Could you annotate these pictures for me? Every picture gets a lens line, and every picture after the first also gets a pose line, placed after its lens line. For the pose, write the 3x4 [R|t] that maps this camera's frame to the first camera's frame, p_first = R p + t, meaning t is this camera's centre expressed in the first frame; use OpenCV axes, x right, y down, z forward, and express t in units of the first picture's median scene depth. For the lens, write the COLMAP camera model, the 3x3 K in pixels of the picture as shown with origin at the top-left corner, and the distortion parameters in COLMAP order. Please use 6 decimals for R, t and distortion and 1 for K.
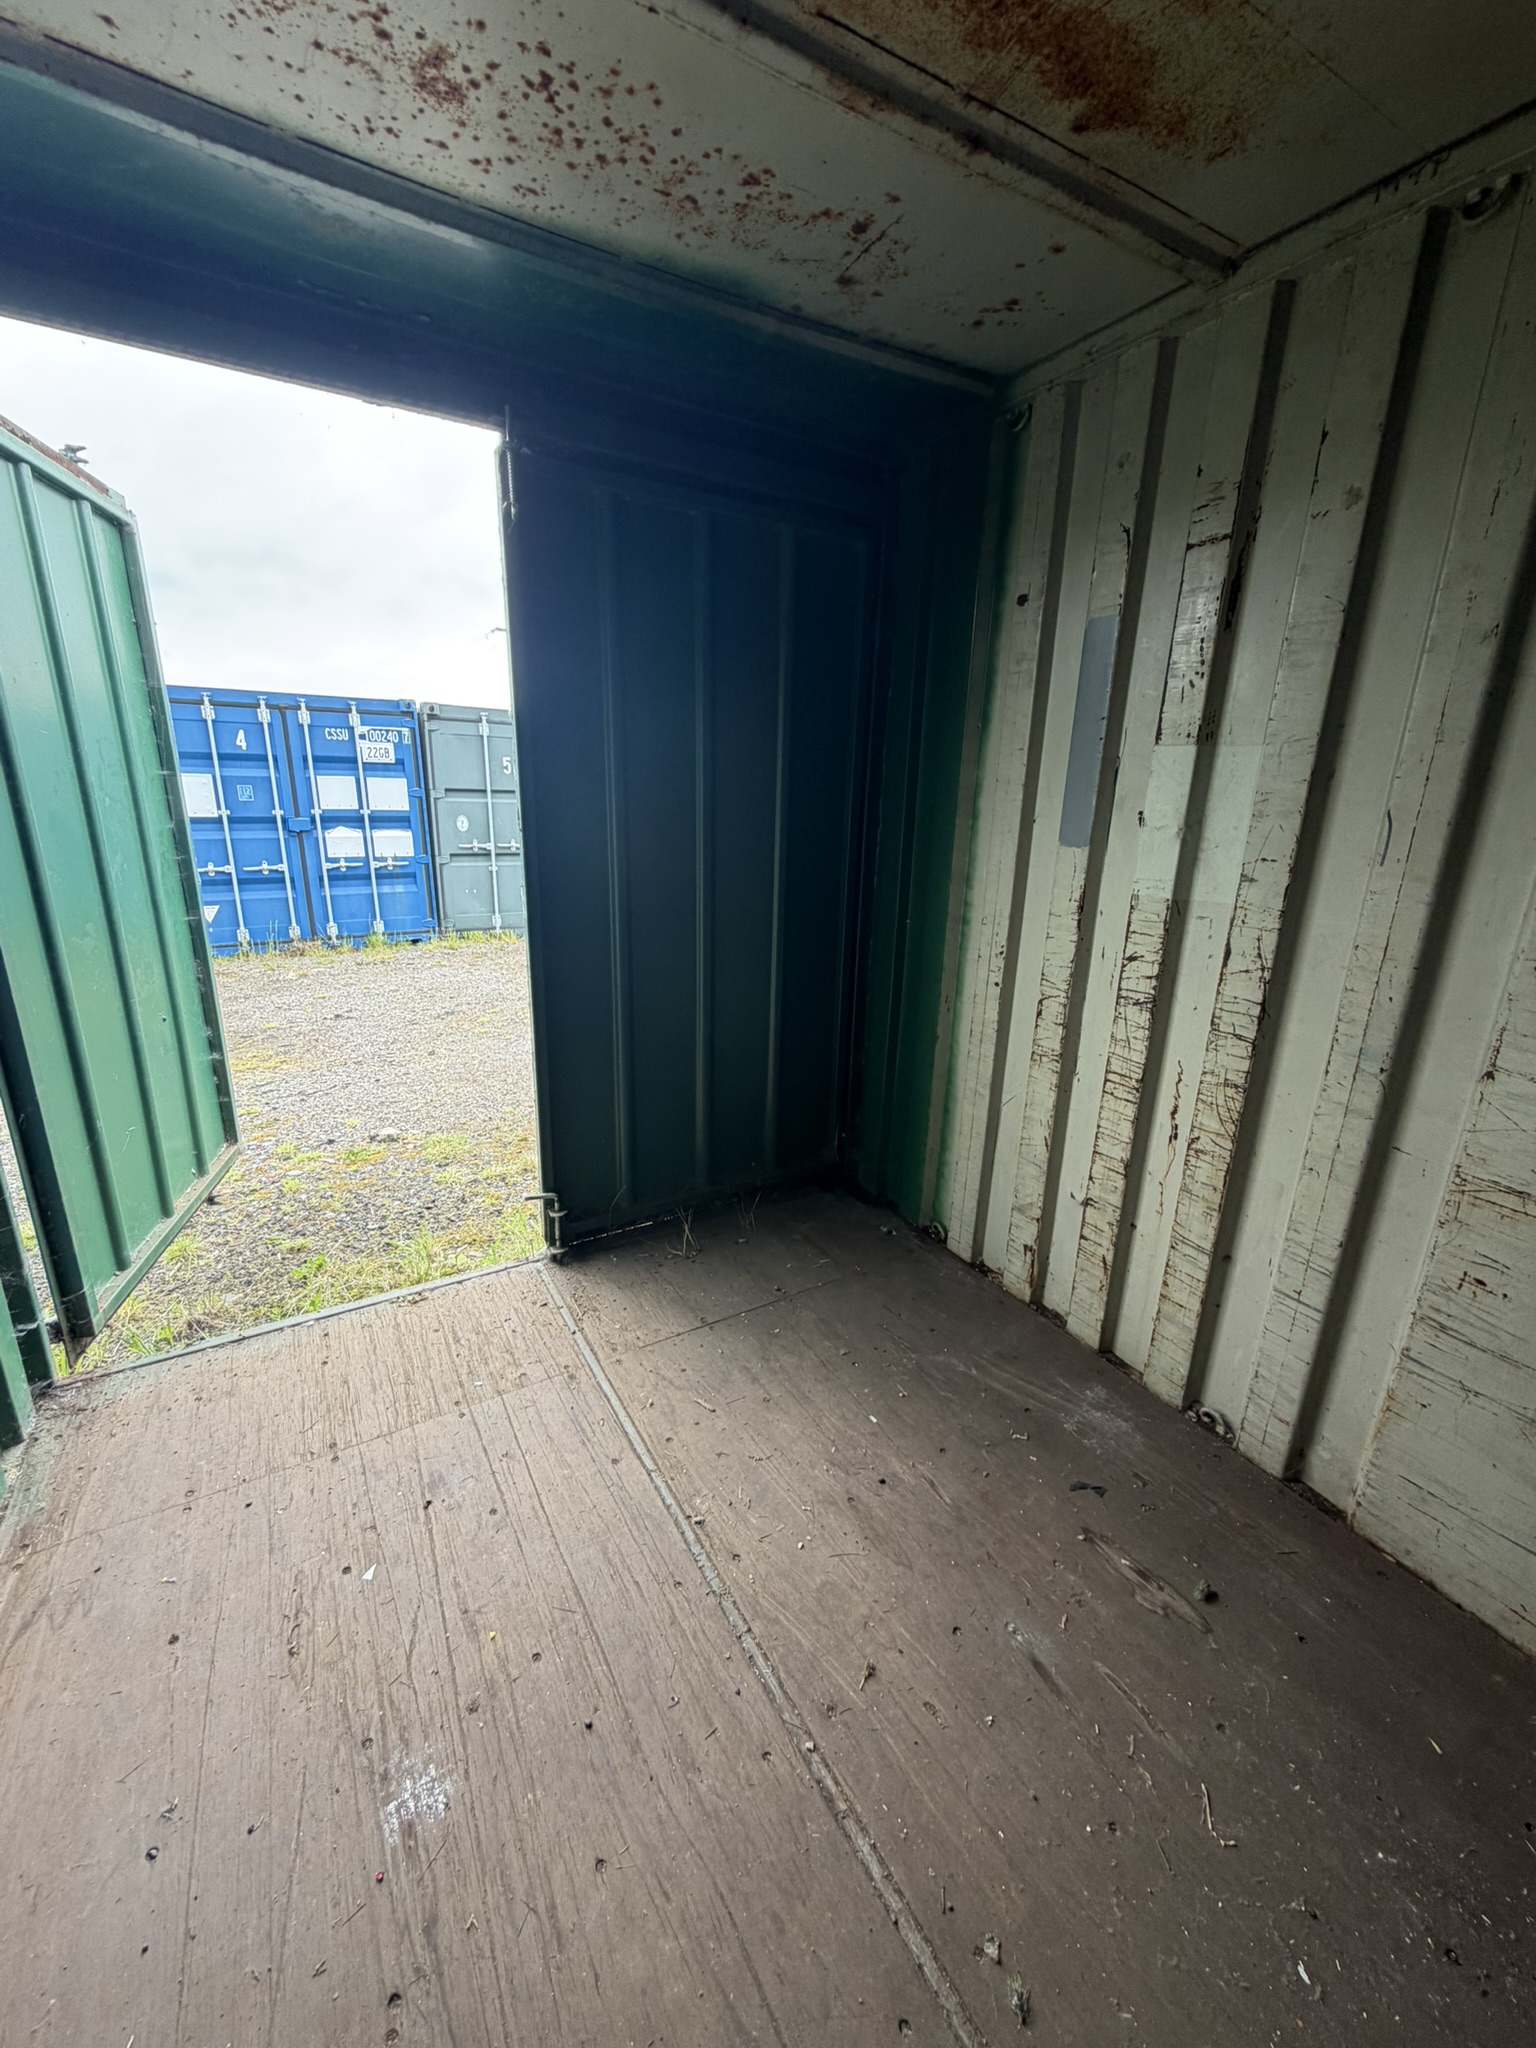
lens RADIAL K [[822.1, 0, 770.7], [0, 822.1, 1027.4], [0, 0, 1]] dist [-0.002780, 0.000027]
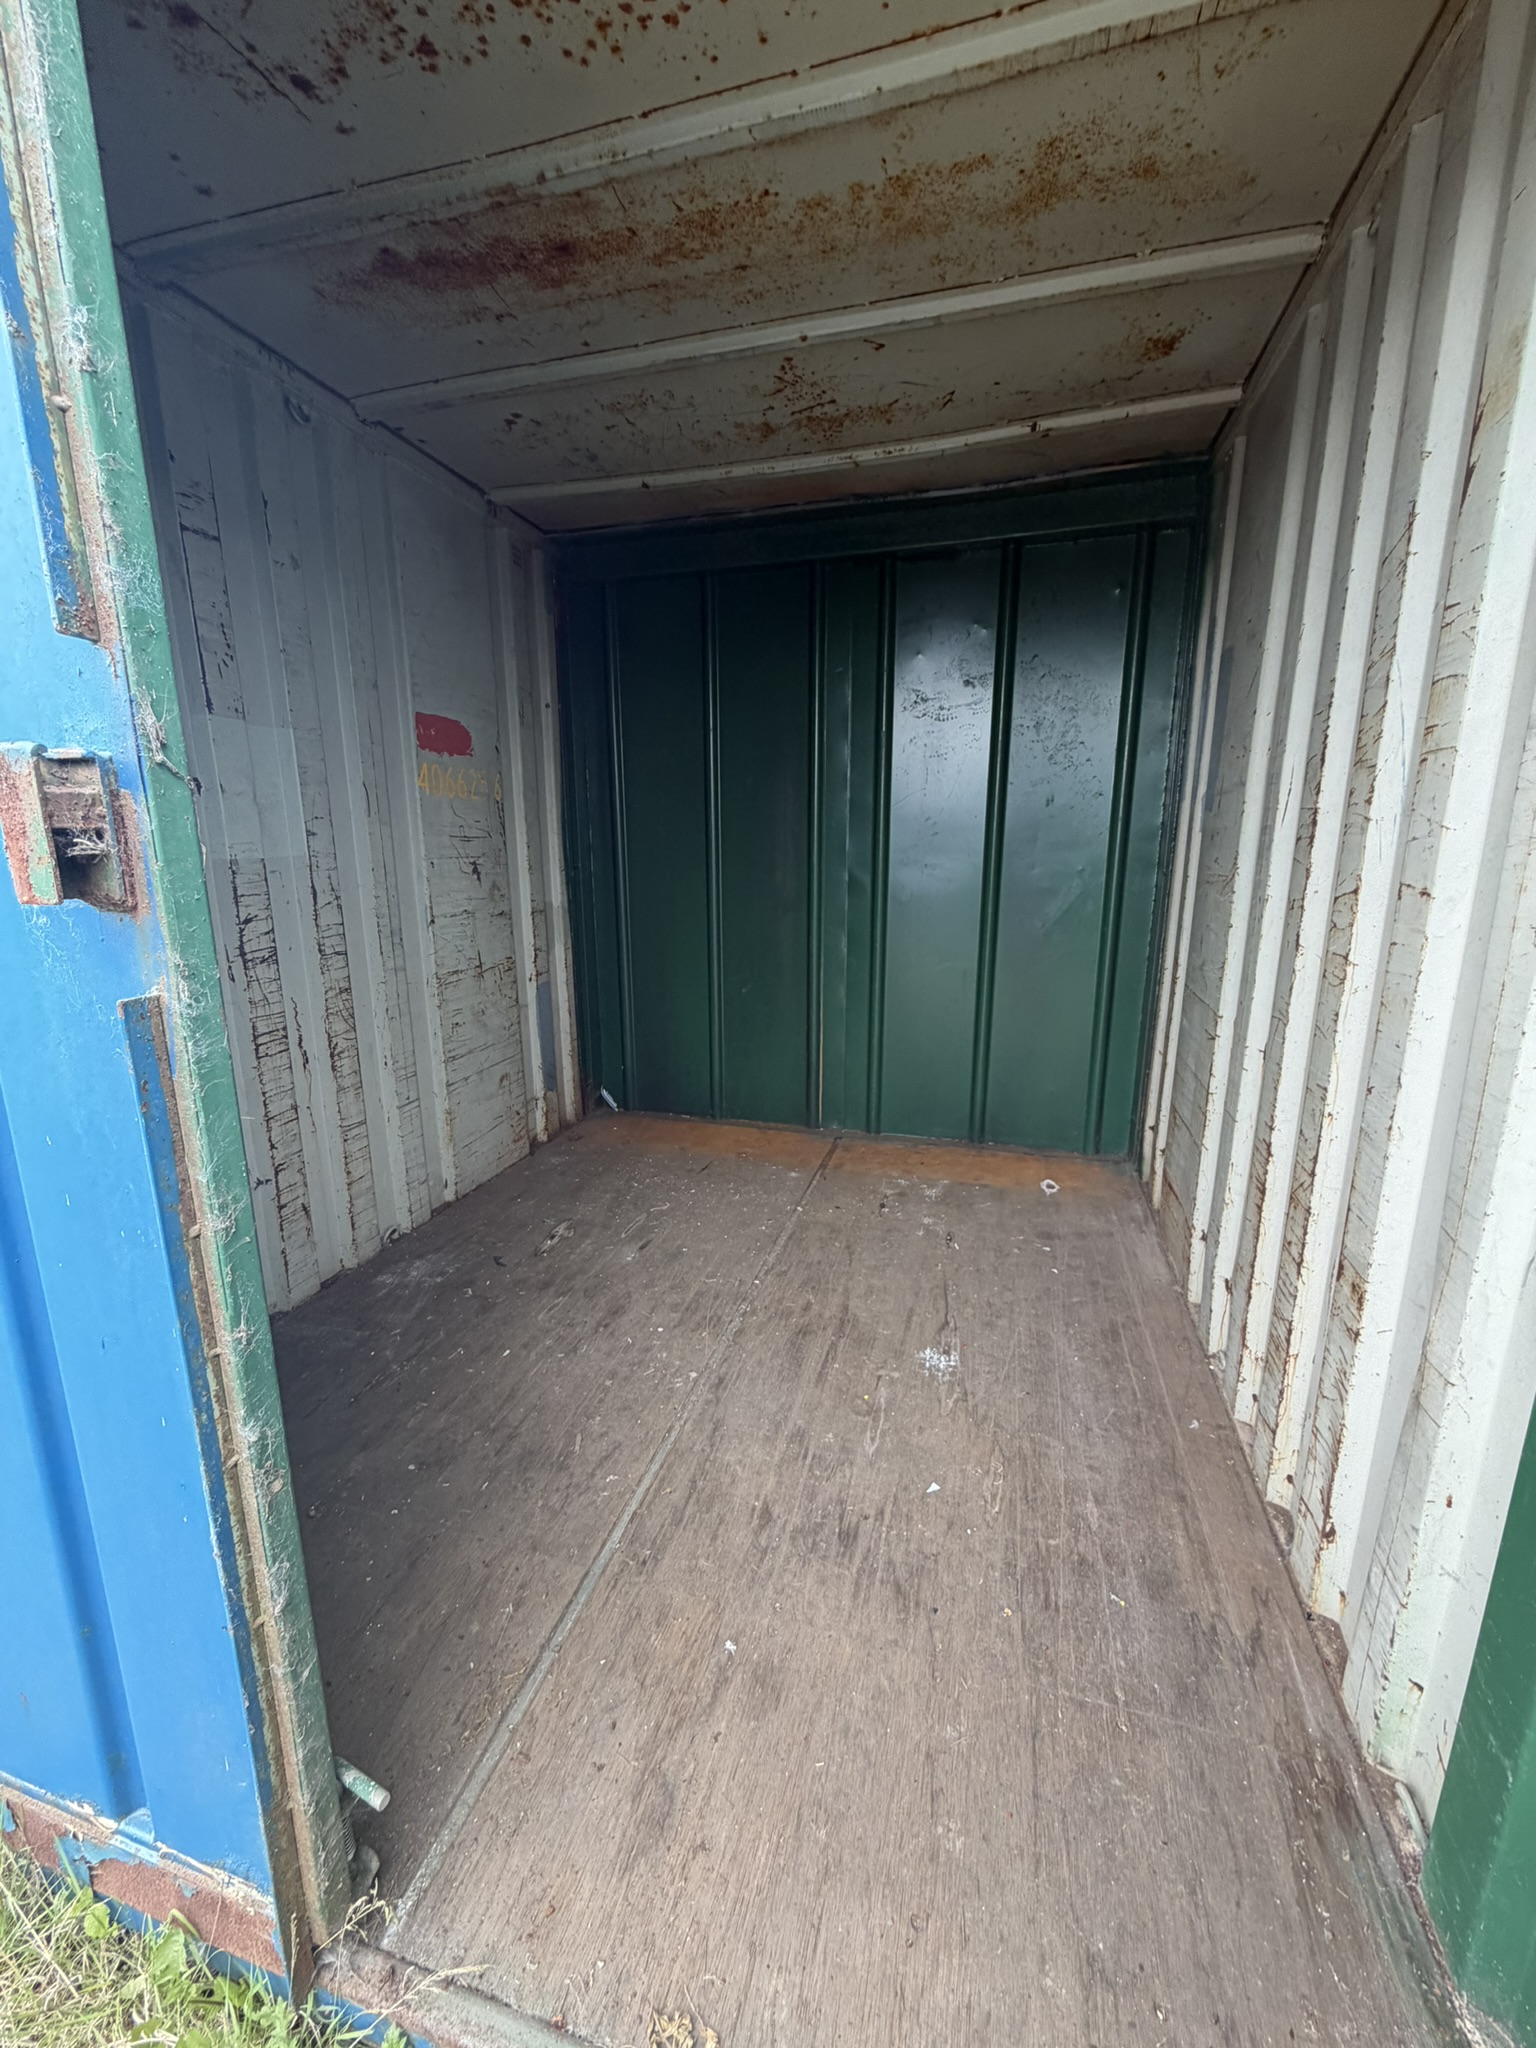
lens RADIAL K [[822.1, 0, 773.3], [0, 822.1, 1020.2], [0, 0, 1]] dist [-0.002780, 0.000027]
pose [[-0.695949, -0.181353, 0.694813, -0.855496], [0.185134, 0.889561, 0.417621, -0.315054], [-0.693815, 0.419277, -0.585515, 1.333719]]
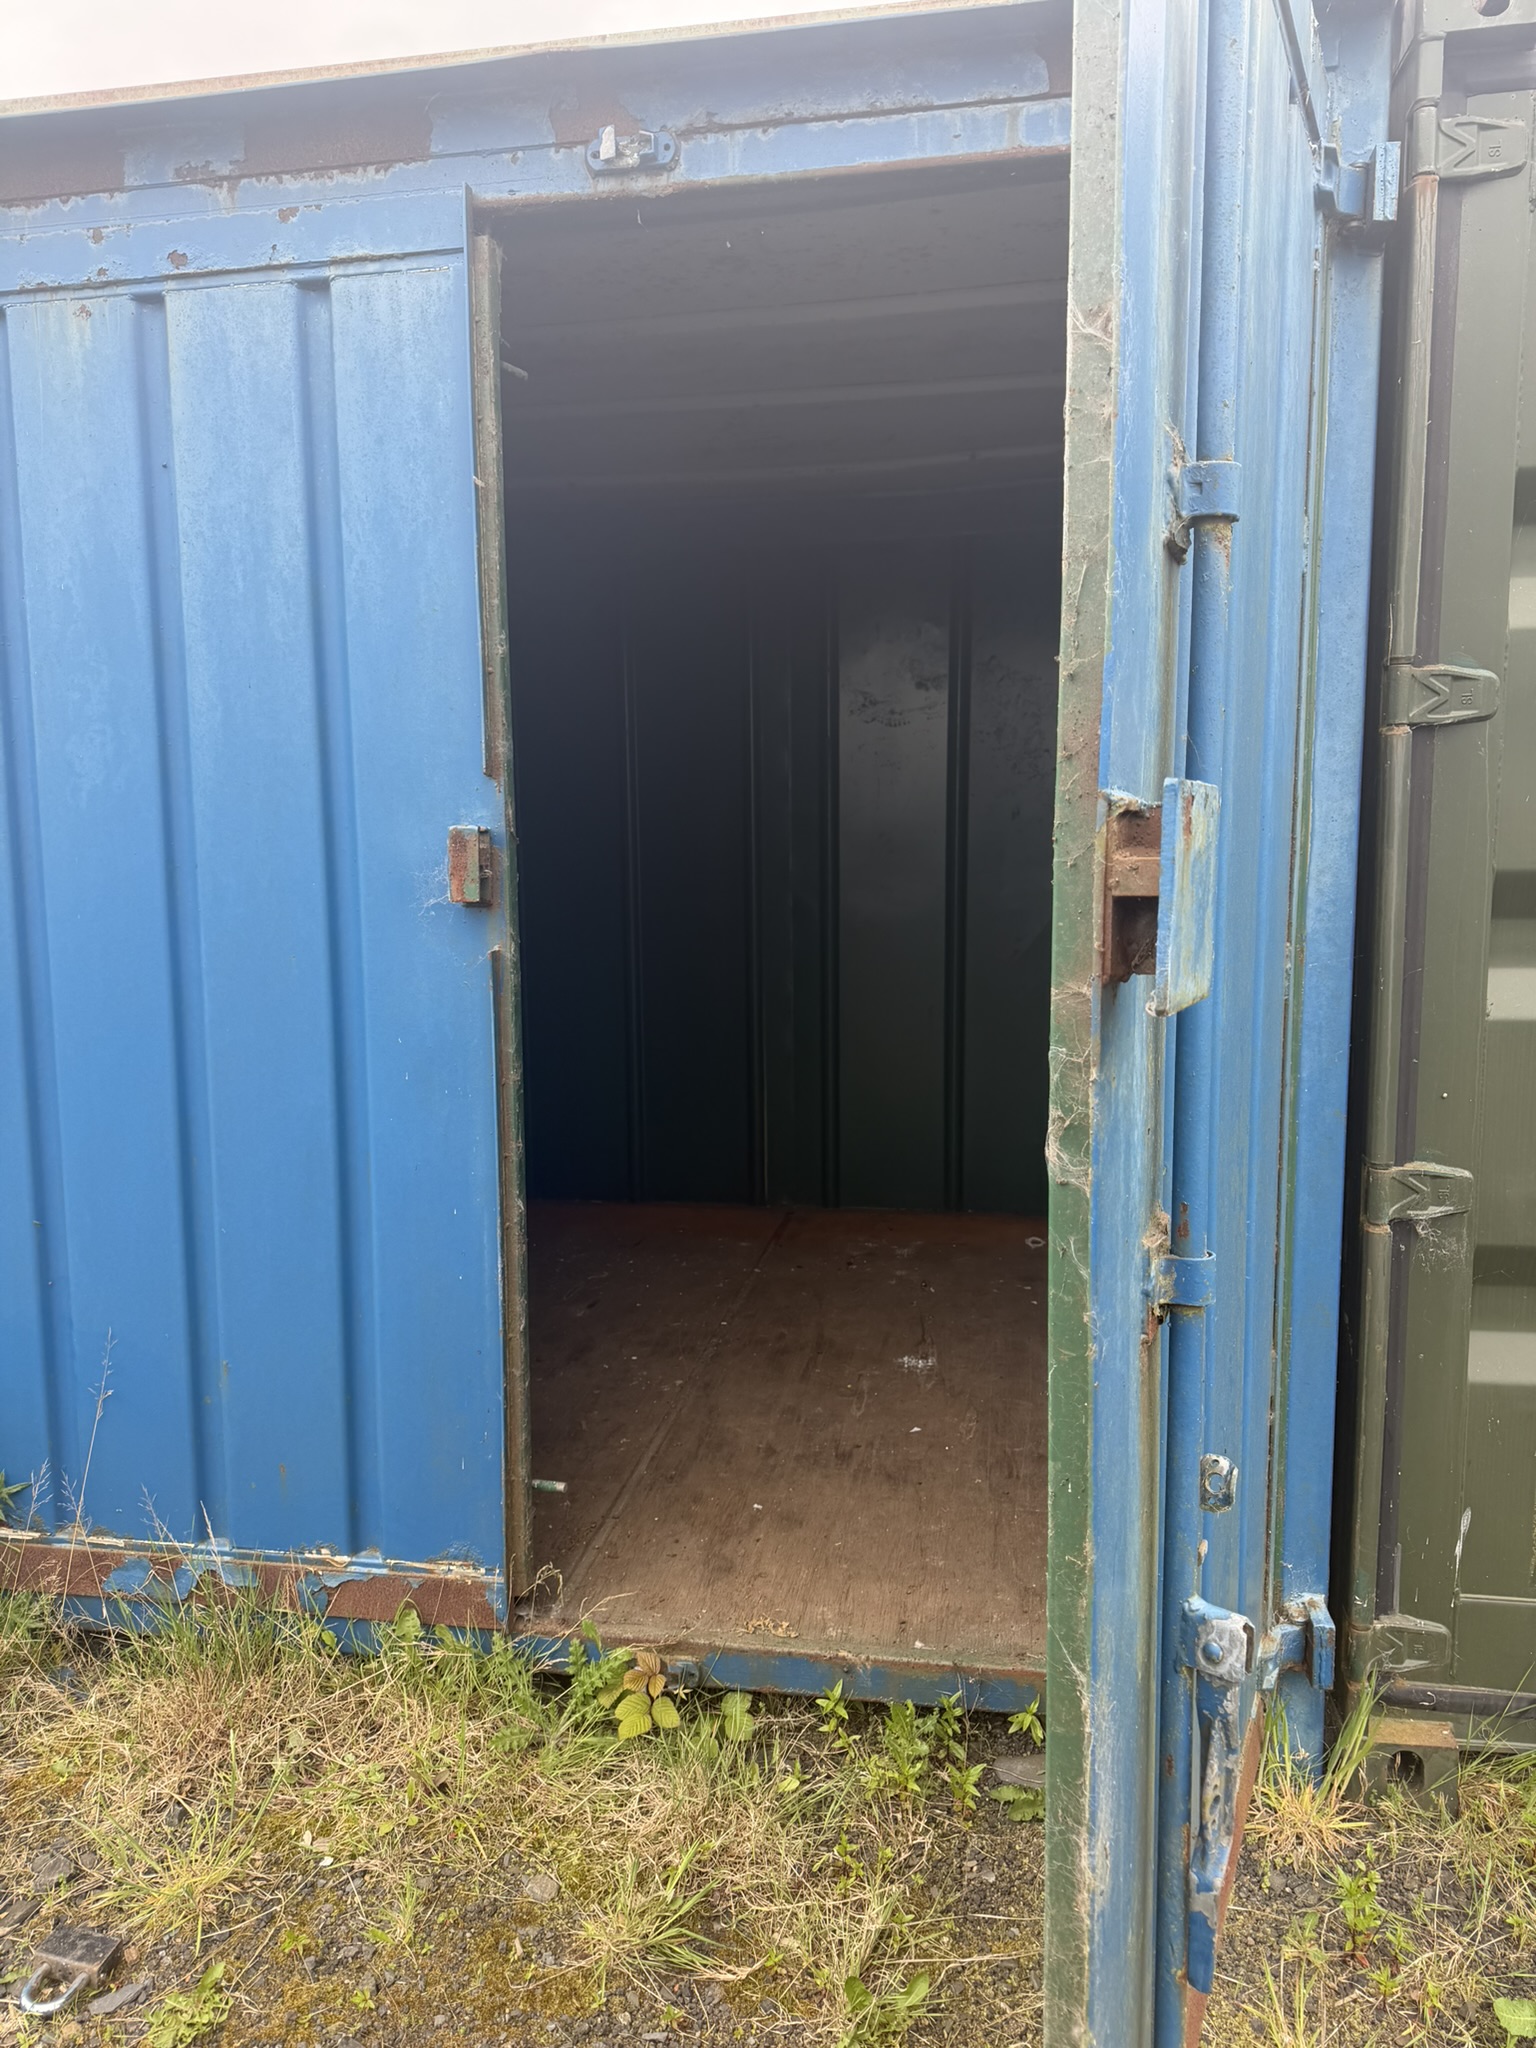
lens RADIAL K [[1613.8, 0, 762.2], [0, 1613.8, 1025.1], [0, 0, 1]] dist [0.111694, -0.006323]
pose [[-0.773048, -0.090941, 0.627795, -2.531943], [0.166849, 0.925674, 0.339544, -1.098289], [-0.612012, 0.367230, -0.700417, 3.639639]]
